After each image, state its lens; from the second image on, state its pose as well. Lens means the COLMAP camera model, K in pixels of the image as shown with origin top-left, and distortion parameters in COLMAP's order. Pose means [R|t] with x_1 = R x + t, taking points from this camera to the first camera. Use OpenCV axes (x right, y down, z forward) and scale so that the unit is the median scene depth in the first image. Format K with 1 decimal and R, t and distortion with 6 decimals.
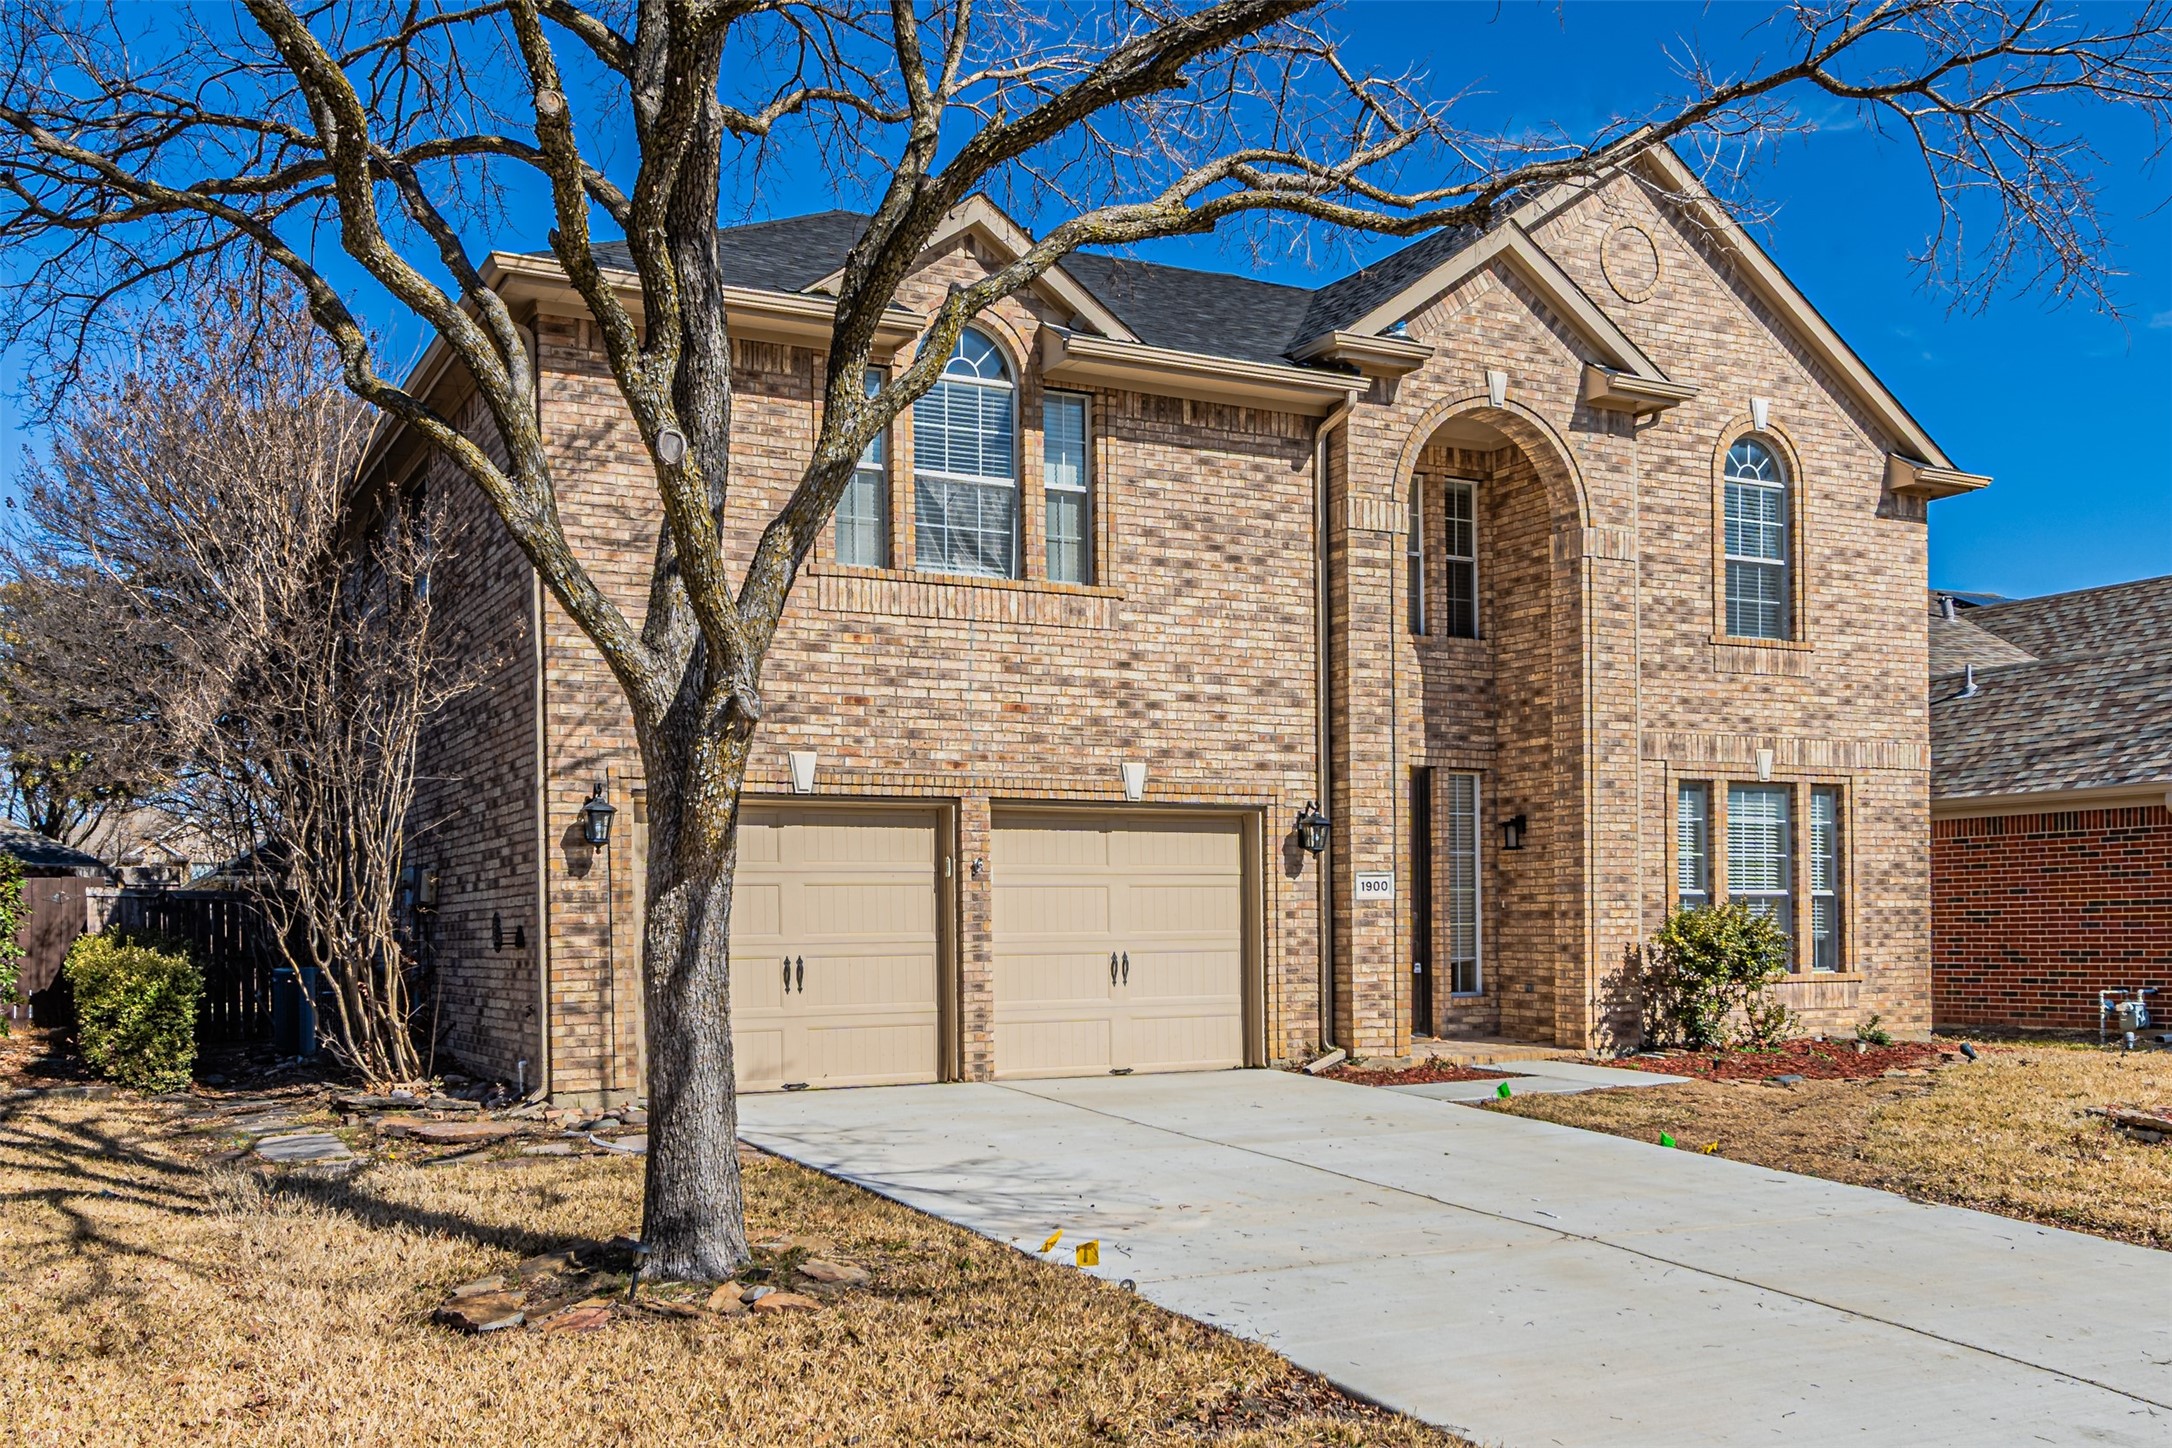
lens RADIAL K [[1934.5, 0, 984.0], [0, 1934.5, 900.5], [0, 0, 1]] dist [0.007917, -0.017860]
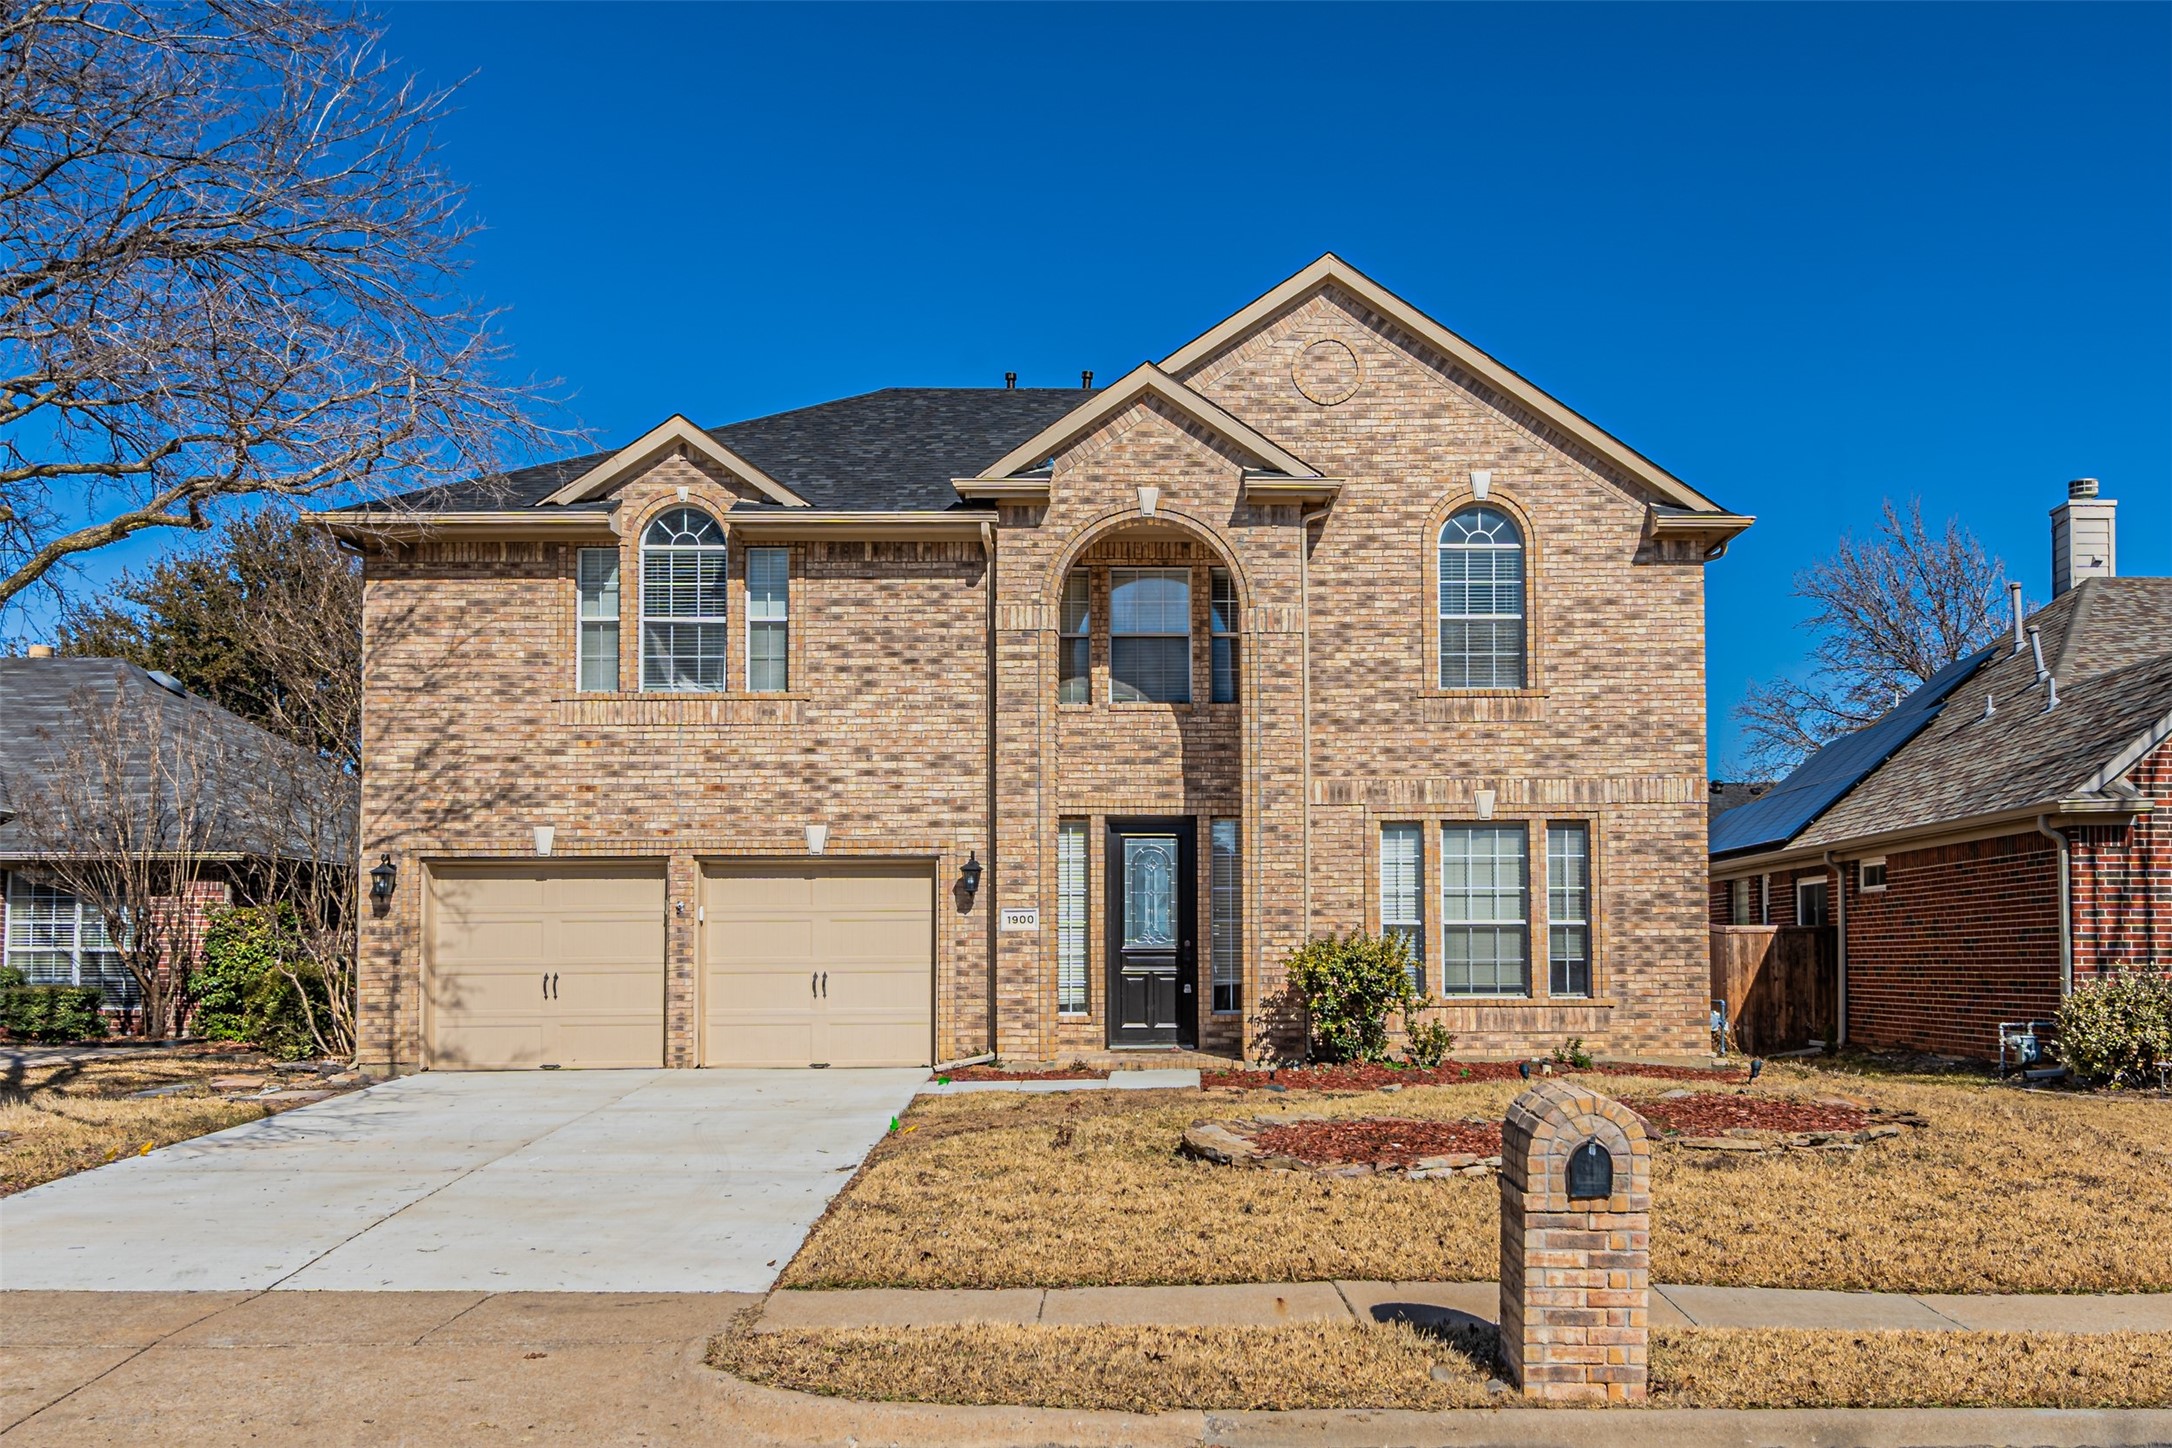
lens RADIAL K [[1934.5, 0, 1178.1], [0, 1934.5, 805.6], [0, 0, 1]] dist [0.007917, -0.017860]
pose [[0.901307, -0.028949, -0.432212, 0.820390], [0.003170, 0.998178, -0.060247, -0.005377], [0.433169, 0.052931, 0.899757, -0.057898]]
